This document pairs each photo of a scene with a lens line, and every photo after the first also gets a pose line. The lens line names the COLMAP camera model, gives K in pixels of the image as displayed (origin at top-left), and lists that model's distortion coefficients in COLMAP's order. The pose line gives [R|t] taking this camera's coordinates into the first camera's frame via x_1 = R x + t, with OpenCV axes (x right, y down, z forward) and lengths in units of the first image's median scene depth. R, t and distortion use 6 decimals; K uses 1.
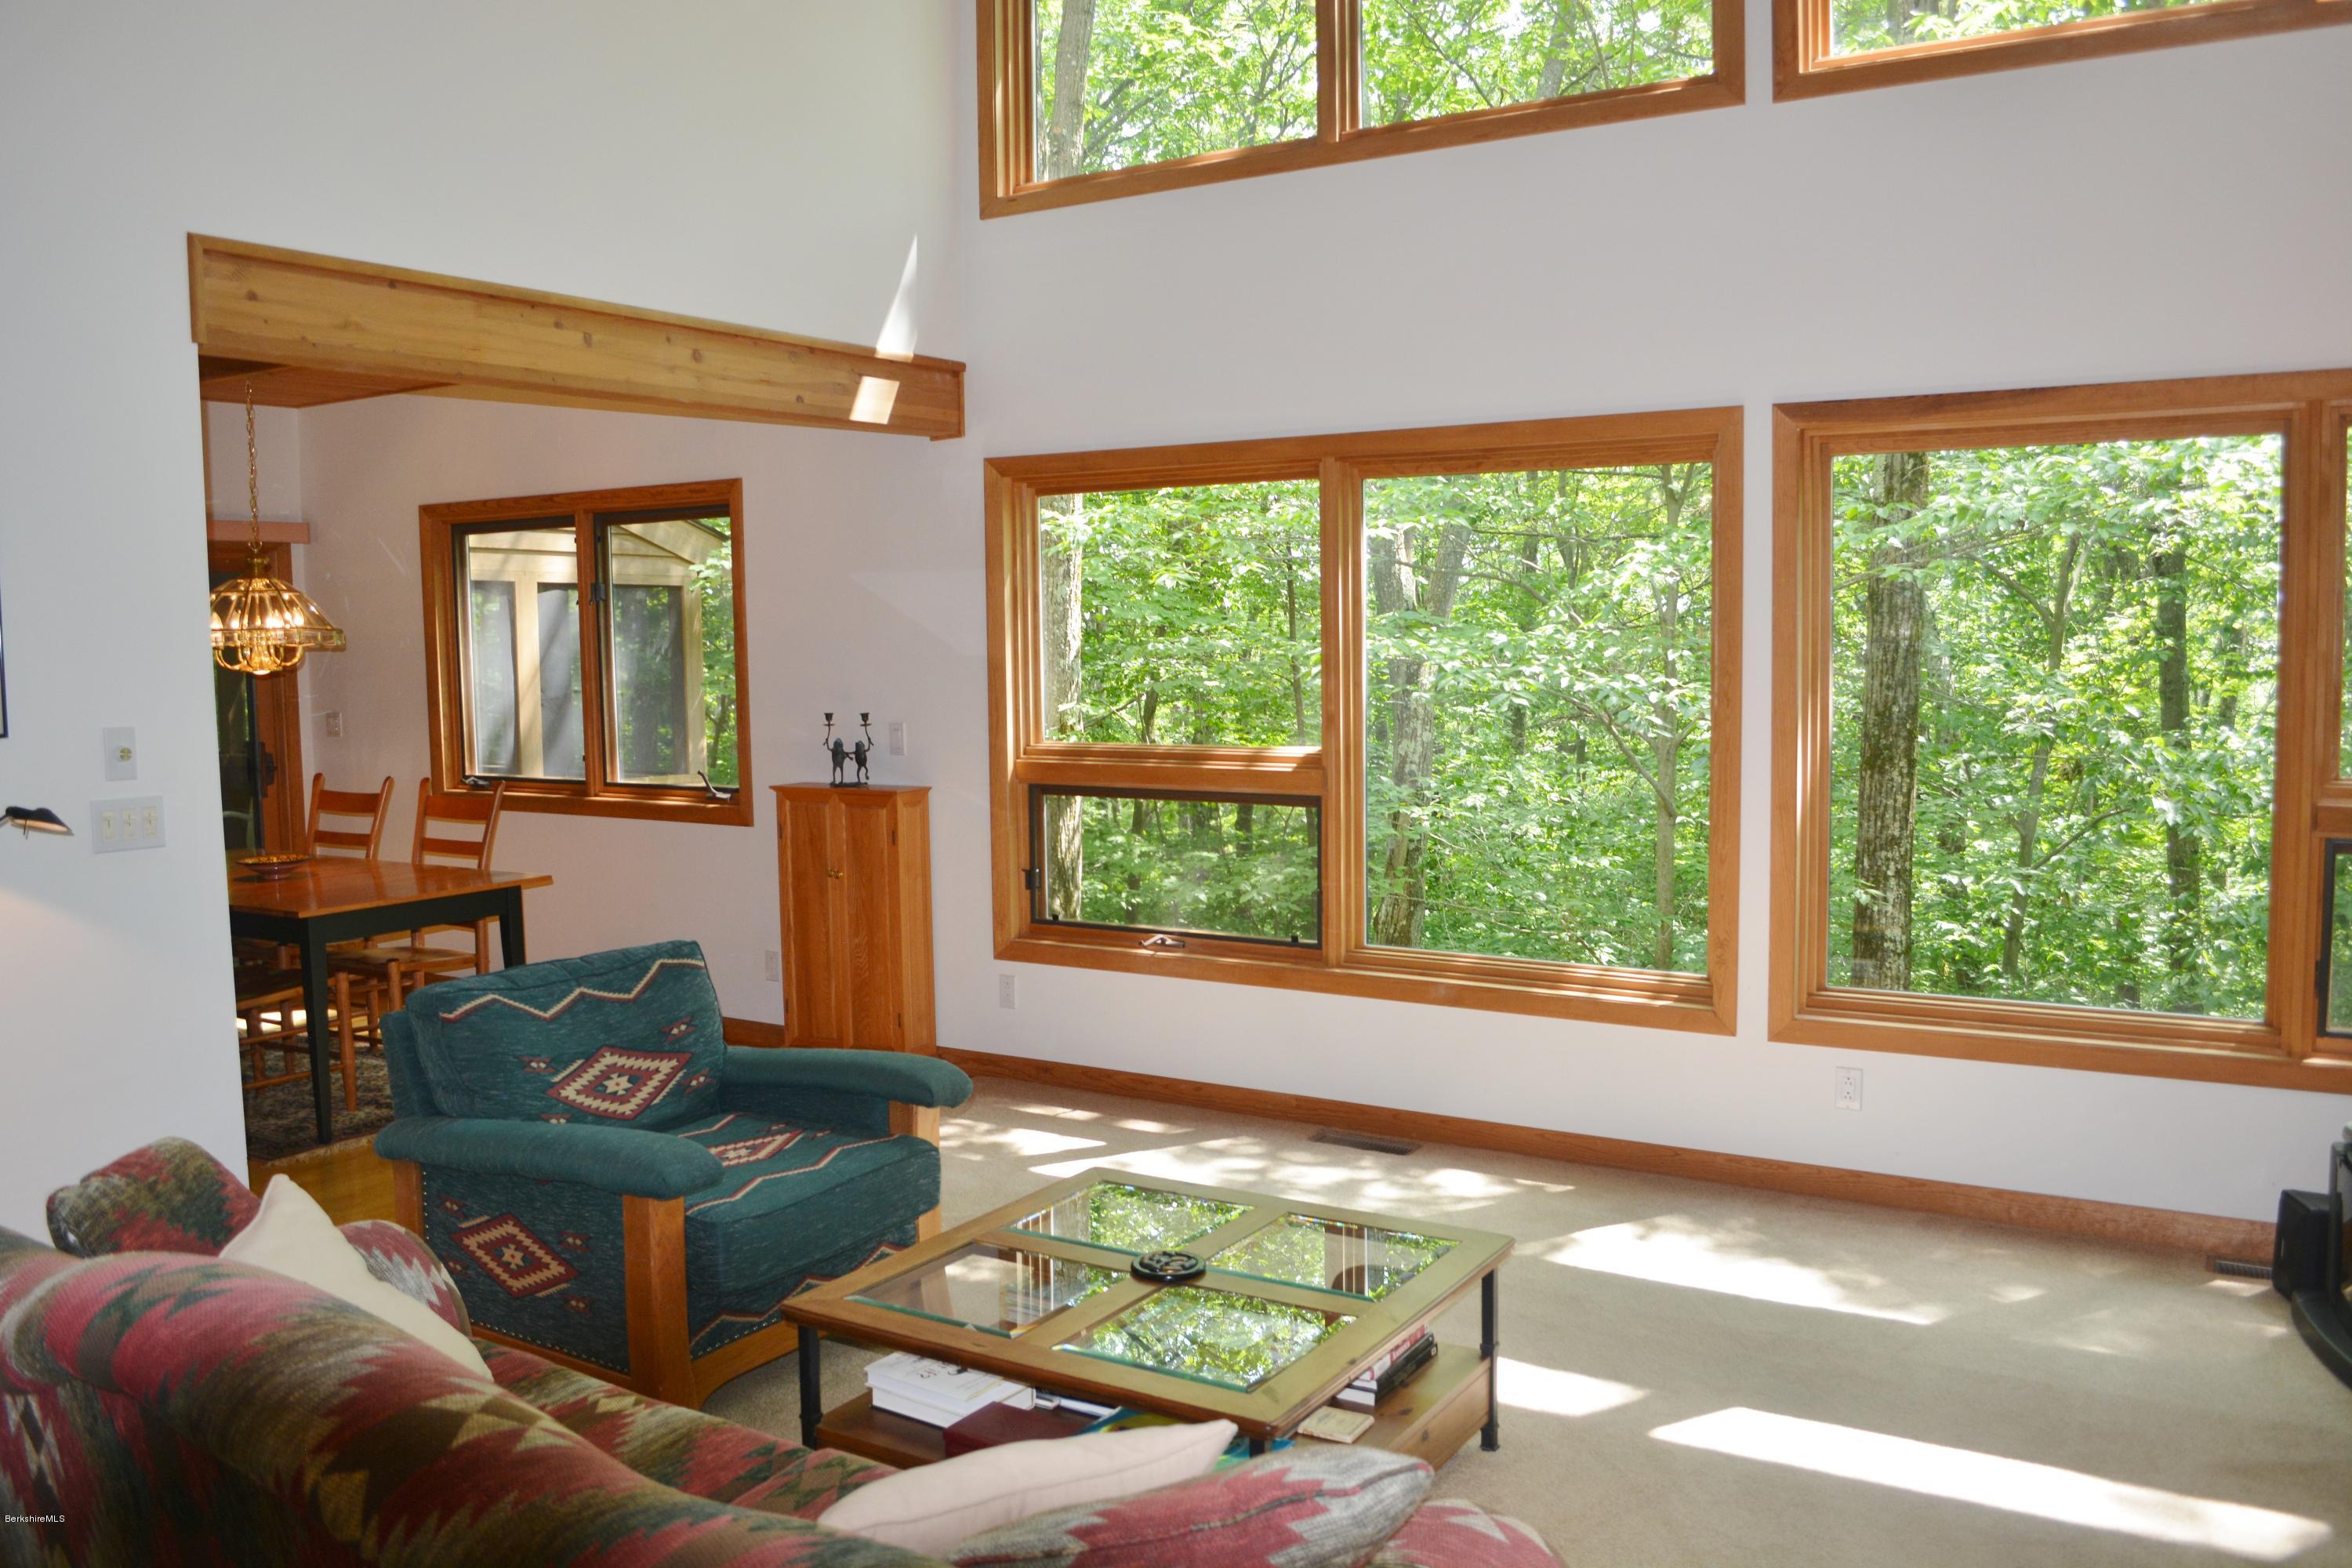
lens RADIAL K [[1847.7, 0, 1173.0], [0, 1847.7, 777.5], [0, 0, 1]] dist [-0.081278, 0.012540]
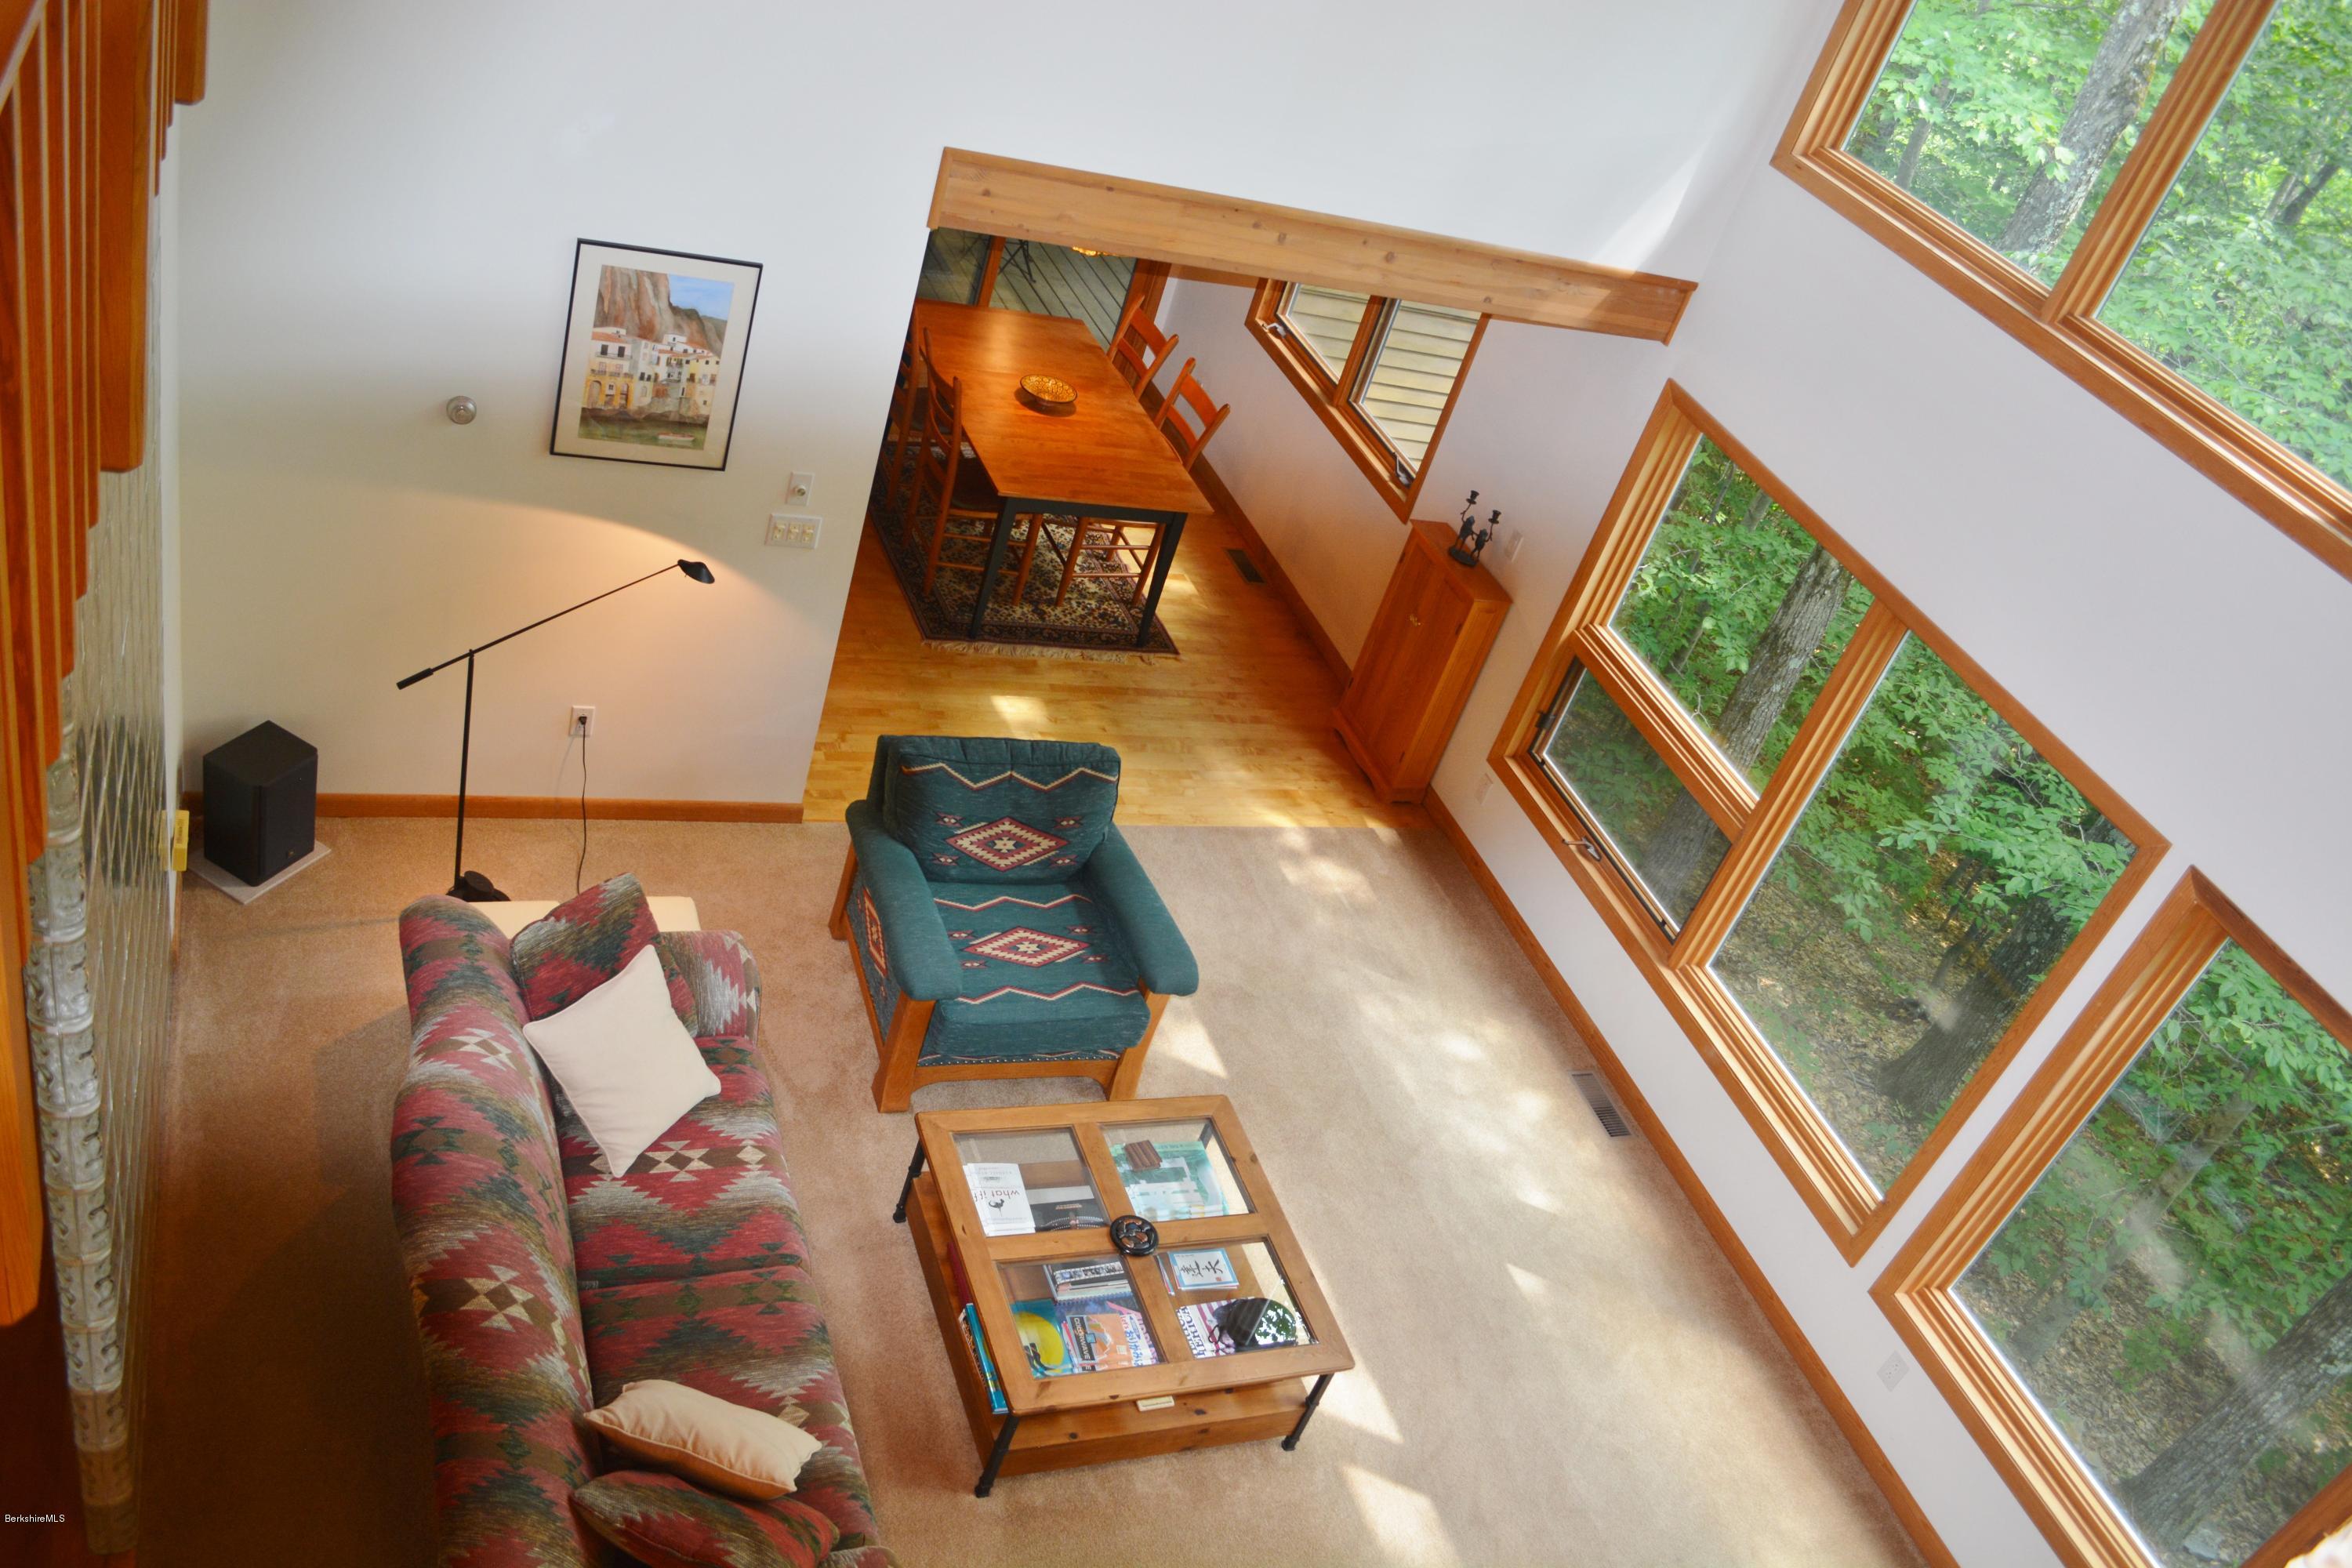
lens RADIAL K [[1847.7, 0, 1185.6], [0, 1847.7, 784.3], [0, 0, 1]] dist [-0.081278, 0.012540]
pose [[0.754162, 0.550496, -0.358043, 0.211569], [-0.346622, 0.796784, 0.494963, -0.455348], [0.557758, -0.249177, 0.791718, -0.038777]]
